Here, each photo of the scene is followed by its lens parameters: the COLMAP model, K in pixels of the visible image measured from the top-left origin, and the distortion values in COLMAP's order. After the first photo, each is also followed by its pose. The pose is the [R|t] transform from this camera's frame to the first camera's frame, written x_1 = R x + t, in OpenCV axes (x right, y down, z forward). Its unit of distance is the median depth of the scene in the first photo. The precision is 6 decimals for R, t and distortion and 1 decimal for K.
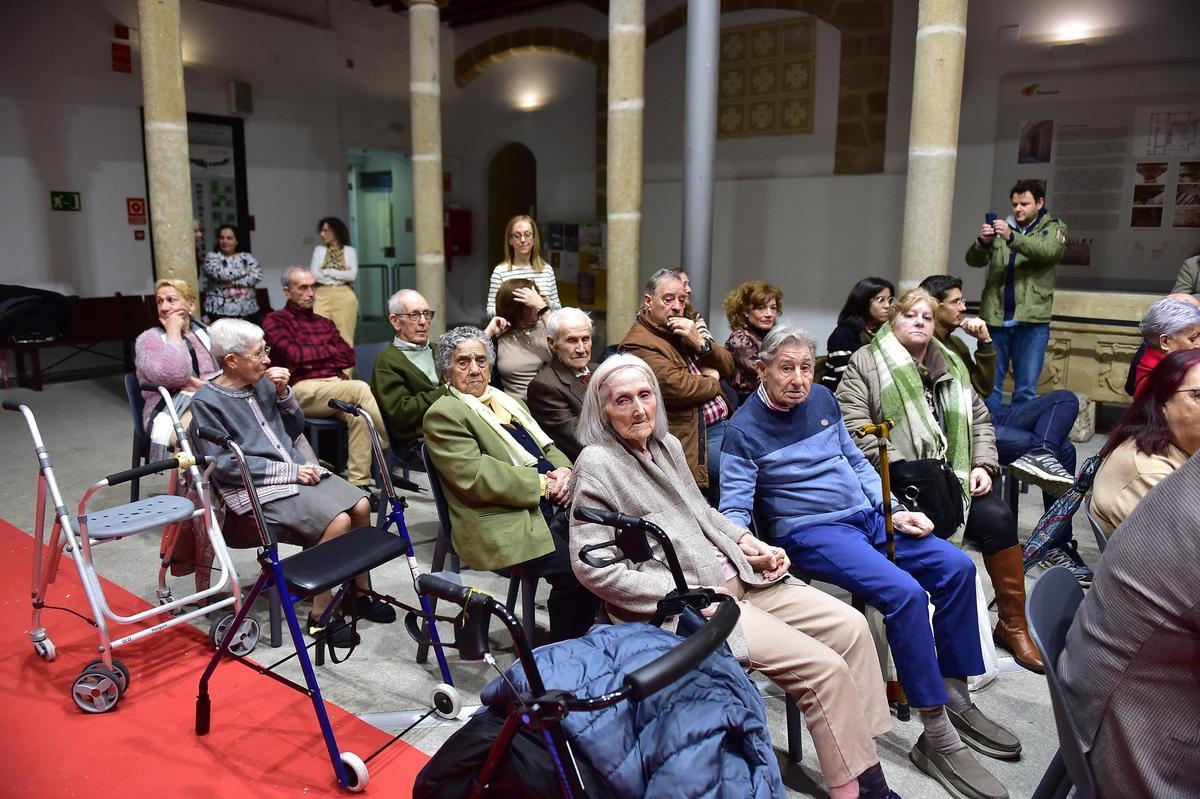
lens RADIAL K [[816.9, 0, 595.3], [0, 816.9, 401.1], [0, 0, 1]] dist [-0.051110, -0.001853]
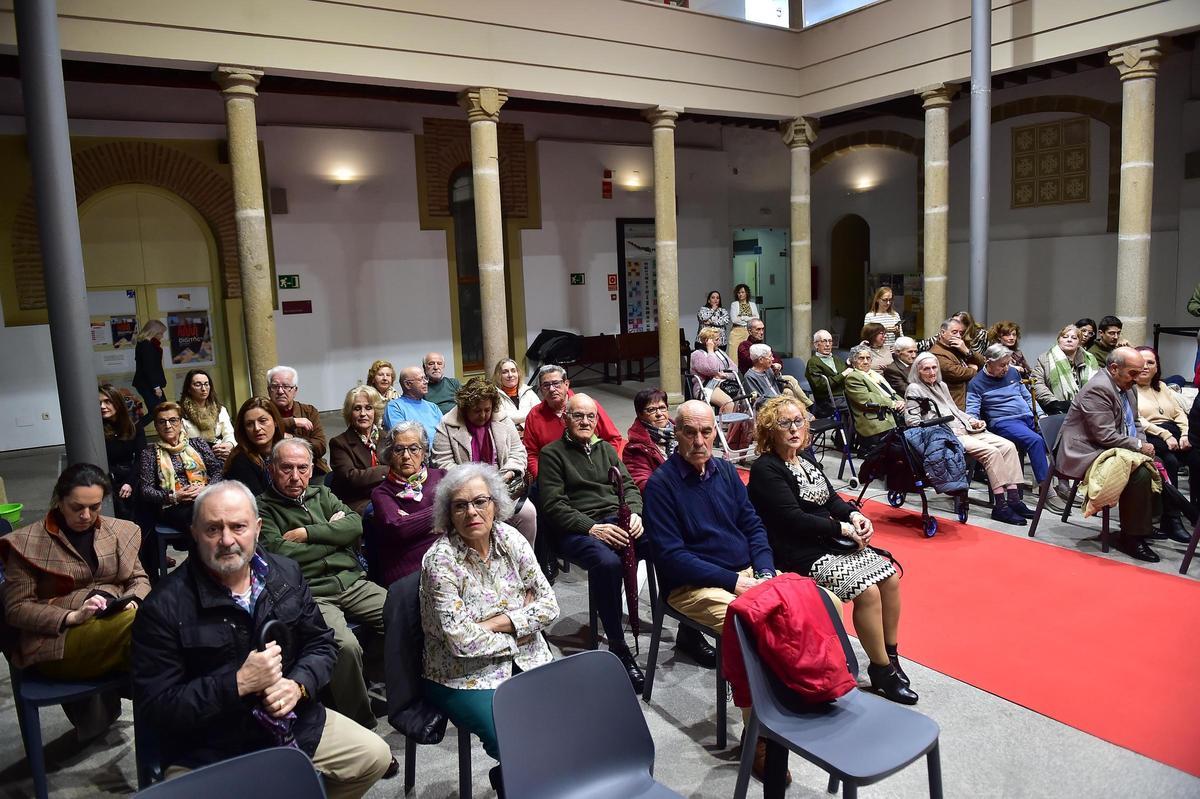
lens RADIAL K [[818.8, 0, 595.3], [0, 818.8, 401.9], [0, 0, 1]] dist [-0.051103, -0.001538]
pose [[0.929108, 0.005883, -0.369761, 0.004220], [-0.020404, 0.999166, -0.035371, 0.066792], [0.369244, 0.040408, 0.928453, -0.575678]]
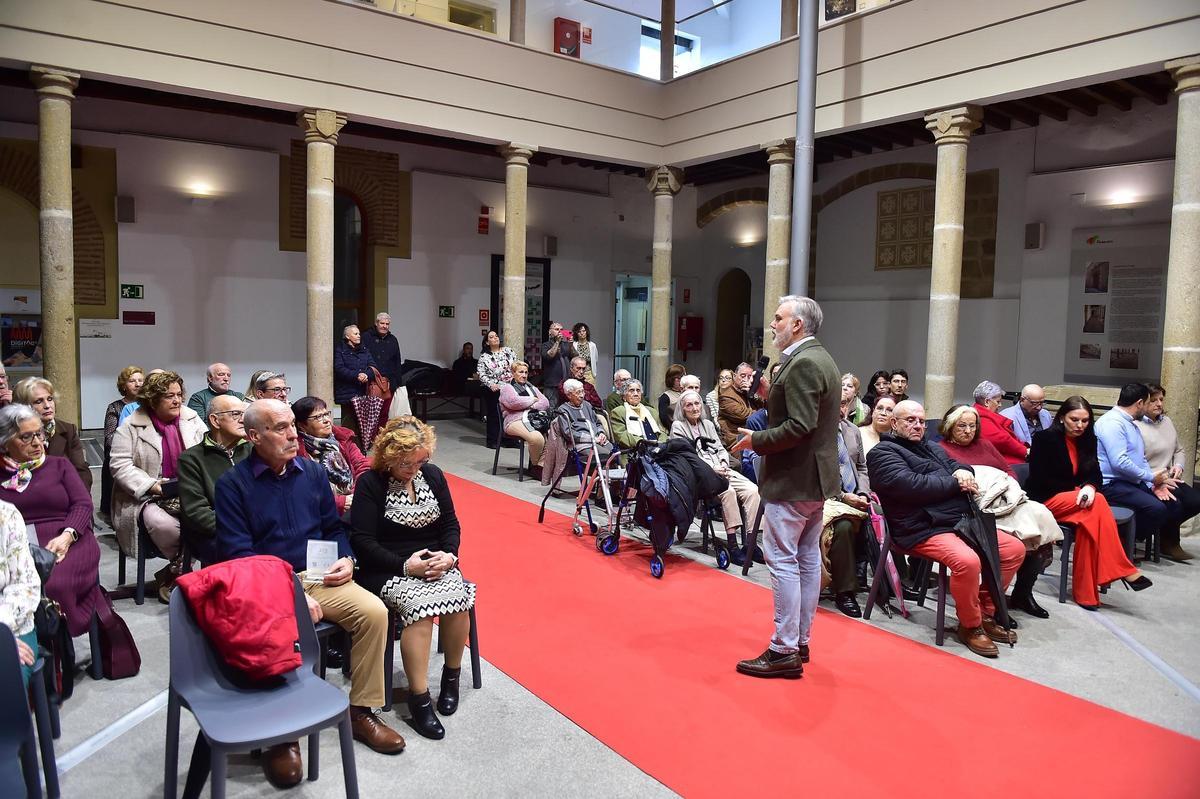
lens RADIAL K [[823.9, 0, 595.6], [0, 823.9, 401.3], [0, 0, 1]] dist [-0.049335, -0.002659]
pose [[0.947194, 0.042429, -0.317840, 0.184906], [-0.077401, 0.992150, -0.098217, 0.080157], [0.311178, 0.117632, 0.943043, -0.506929]]
